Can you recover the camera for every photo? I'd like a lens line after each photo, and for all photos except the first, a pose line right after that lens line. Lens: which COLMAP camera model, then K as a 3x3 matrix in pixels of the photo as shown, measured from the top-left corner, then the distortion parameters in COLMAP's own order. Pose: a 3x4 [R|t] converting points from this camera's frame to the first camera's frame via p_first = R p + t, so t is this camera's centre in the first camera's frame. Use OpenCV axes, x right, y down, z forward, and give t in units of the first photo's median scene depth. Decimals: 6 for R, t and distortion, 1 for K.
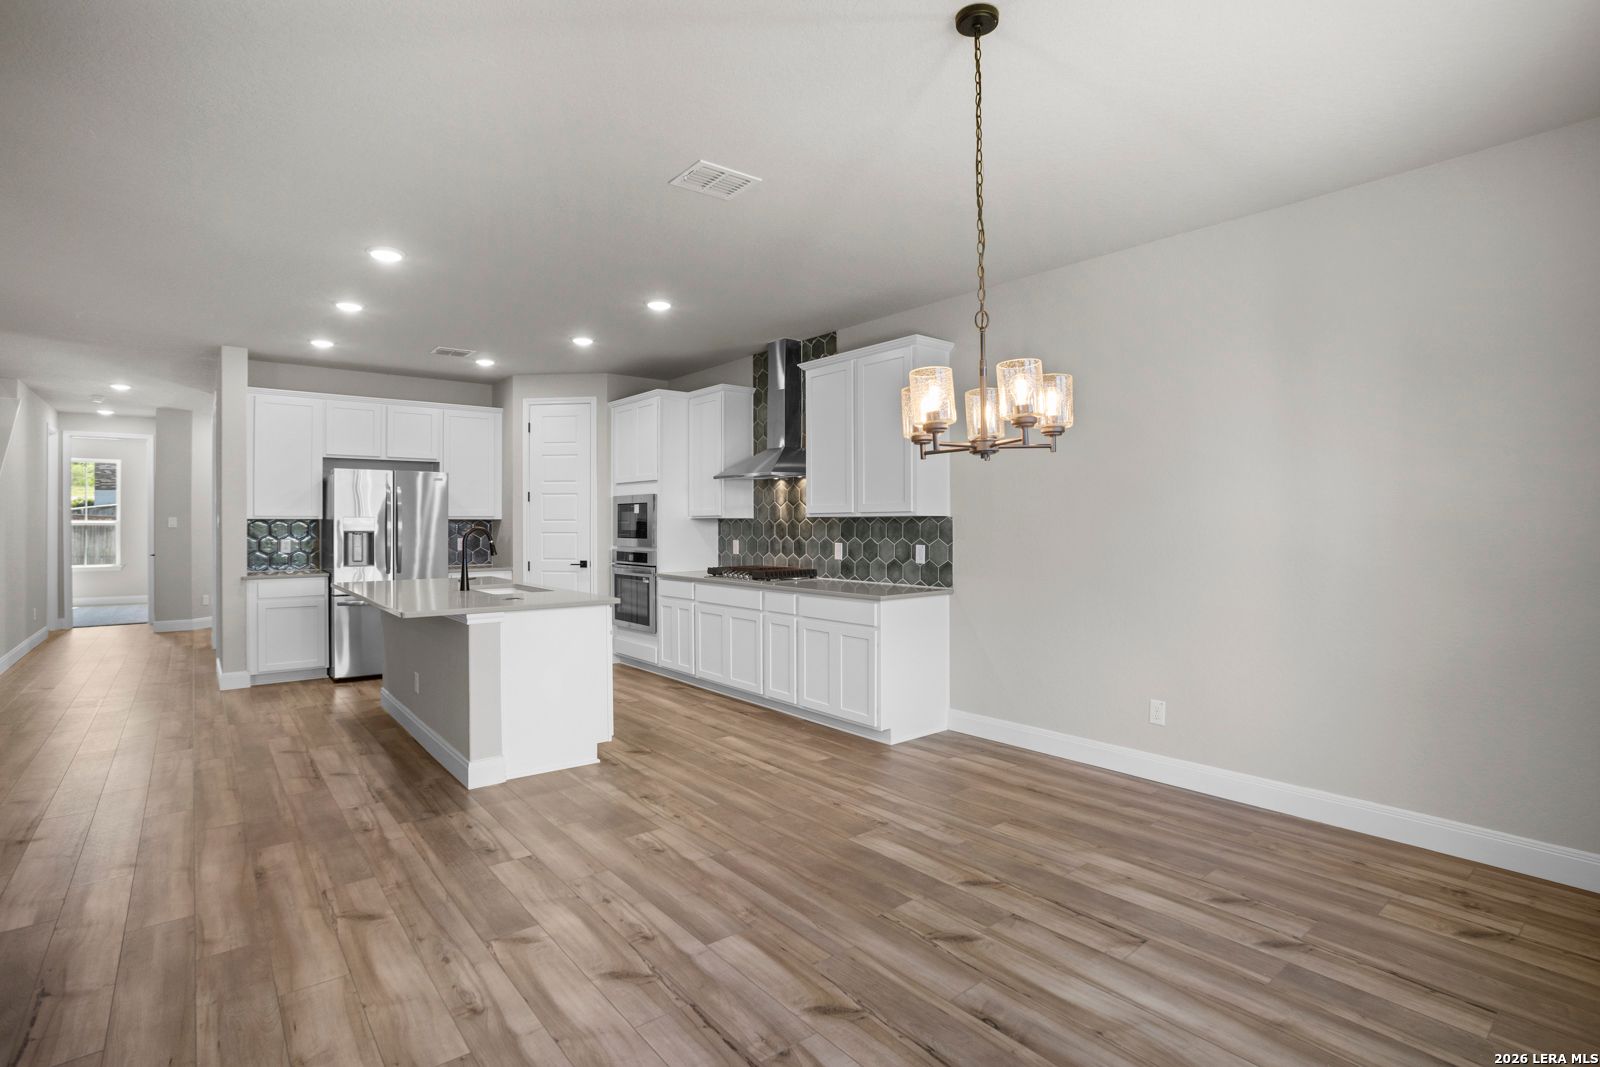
lens RADIAL K [[776.6, 0, 808.0], [0, 776.6, 529.4], [0, 0, 1]] dist [-0.072799, 0.027068]
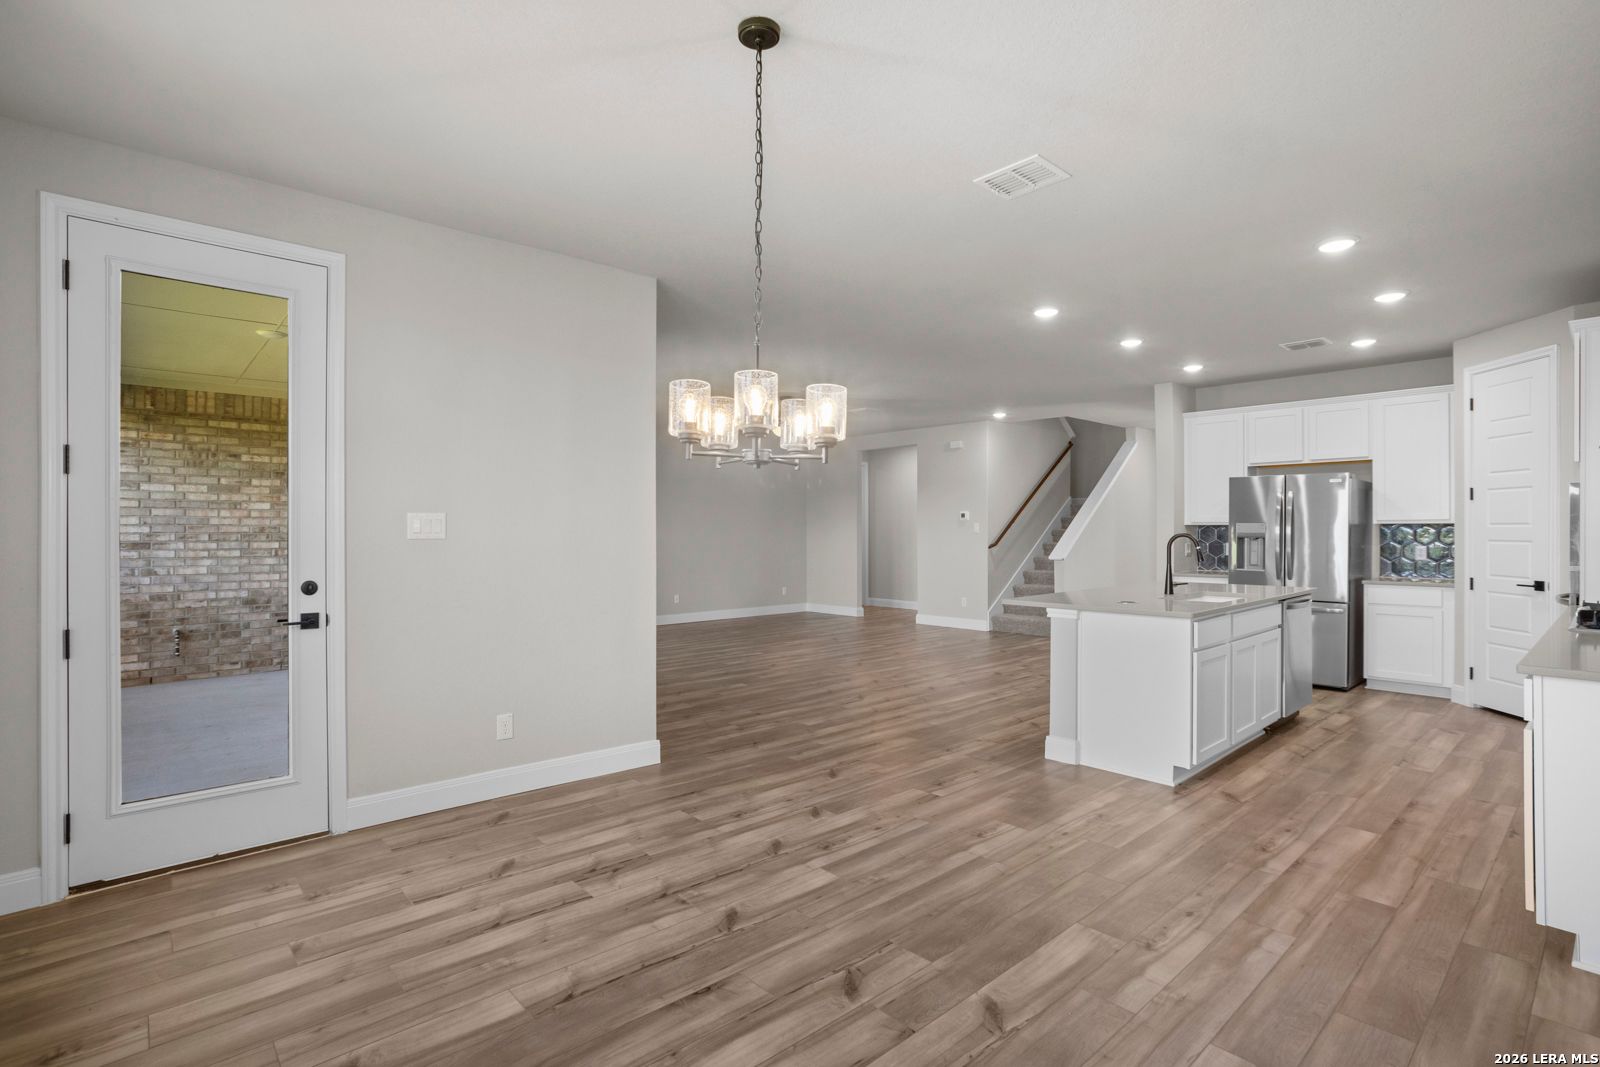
lens RADIAL K [[772.0, 0, 805.2], [0, 772.0, 529.2], [0, 0, 1]] dist [-0.054955, 0.026446]
pose [[0.045667, -0.001617, -0.998955, 0.490154], [-0.005118, 0.999985, -0.001852, -0.003512], [0.998944, 0.005197, 0.045658, 0.399466]]
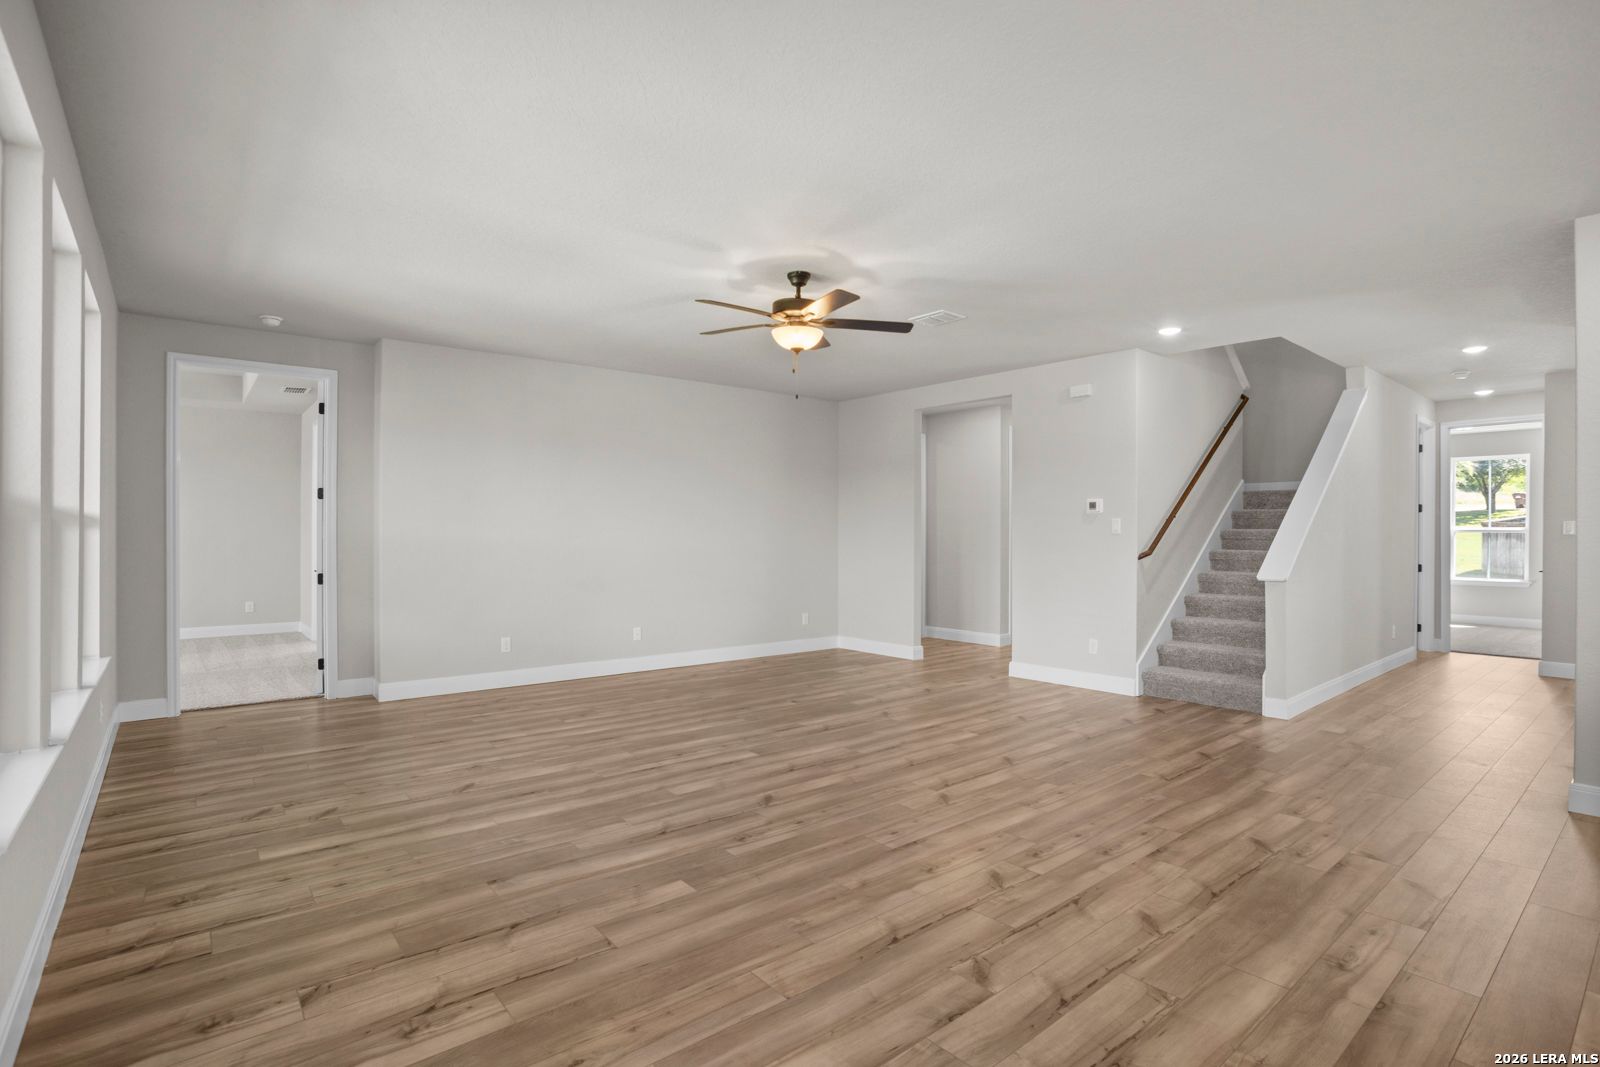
lens RADIAL K [[779.5, 0, 806.6], [0, 779.5, 536.2], [0, 0, 1]] dist [-0.073597, 0.027039]
pose [[0.005629, 0.003923, -0.999976, -0.229409], [-0.006625, 0.999971, 0.003886, 0.002158], [0.999962, 0.006603, 0.005655, 0.436633]]
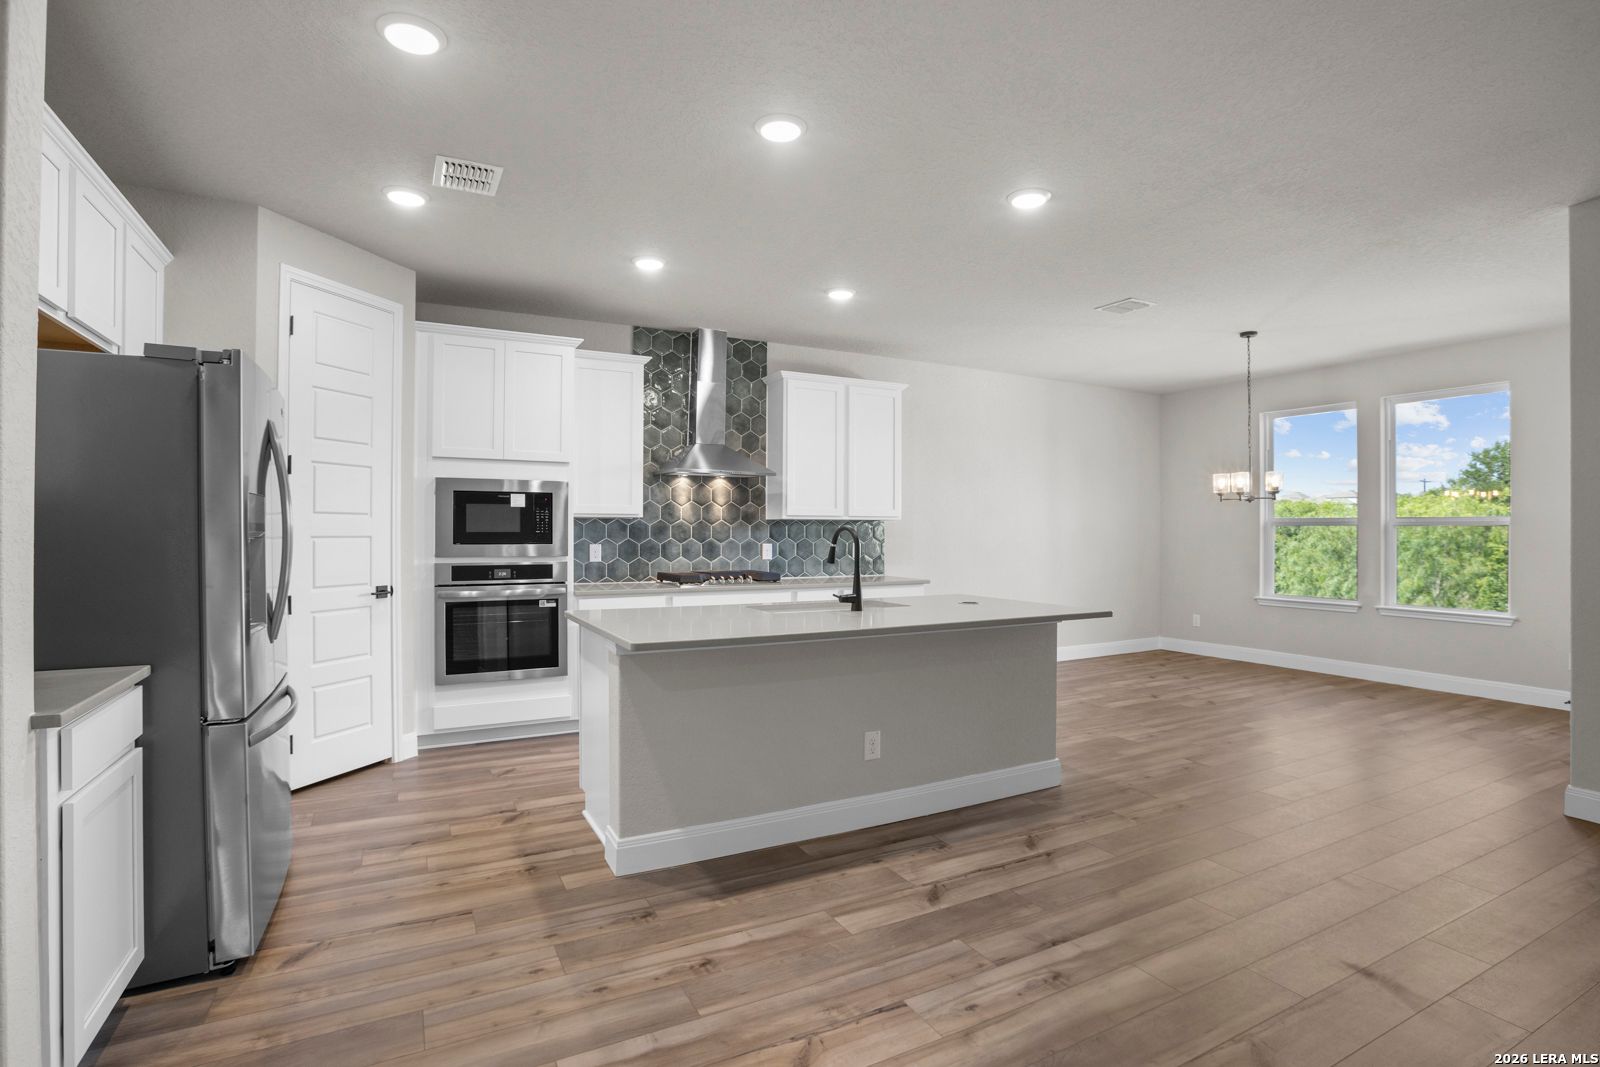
lens RADIAL K [[776.6, 0, 808.0], [0, 776.6, 529.4], [0, 0, 1]] dist [-0.072799, 0.027068]
pose [[0.196623, 0.003423, 0.980473, -1.049501], [0.002574, 0.999989, -0.004007, 0.002294], [-0.980476, 0.003312, 0.196611, 0.780898]]
